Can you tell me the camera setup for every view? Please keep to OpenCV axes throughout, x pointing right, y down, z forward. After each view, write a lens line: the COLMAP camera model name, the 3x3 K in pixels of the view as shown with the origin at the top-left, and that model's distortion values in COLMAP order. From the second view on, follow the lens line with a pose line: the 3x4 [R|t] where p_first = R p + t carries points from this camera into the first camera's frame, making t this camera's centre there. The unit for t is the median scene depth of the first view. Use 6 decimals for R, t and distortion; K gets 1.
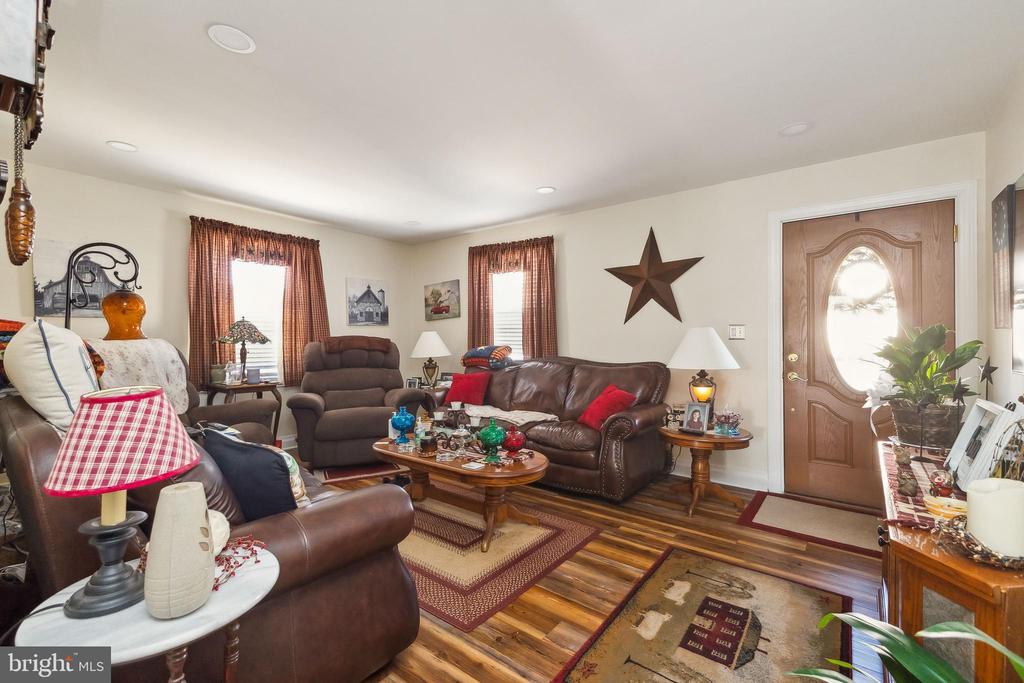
lens RADIAL K [[451.2, 0, 508.5], [0, 451.2, 340.7], [0, 0, 1]] dist [0.012662, 0.000375]
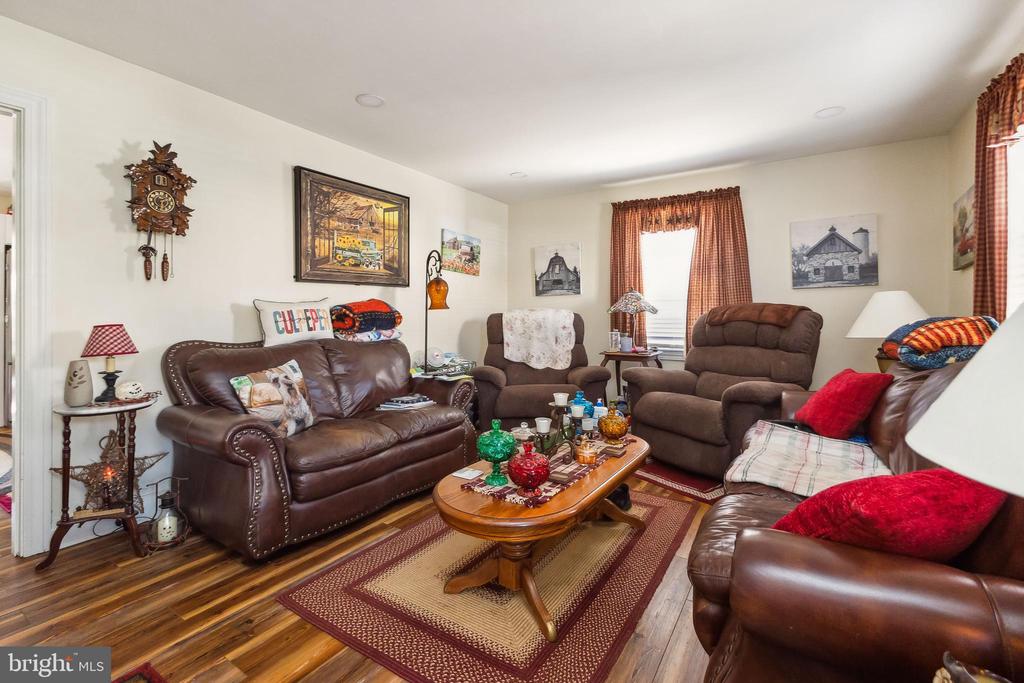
lens RADIAL K [[451.2, 0, 510.0], [0, 451.2, 314.9], [0, 0, 1]] dist [0.012662, 0.000375]
pose [[0.093587, -0.002565, -0.995608, 0.382270], [-0.001311, 0.999995, -0.002699, 0.011697], [0.995610, 0.001558, 0.093583, 0.573764]]
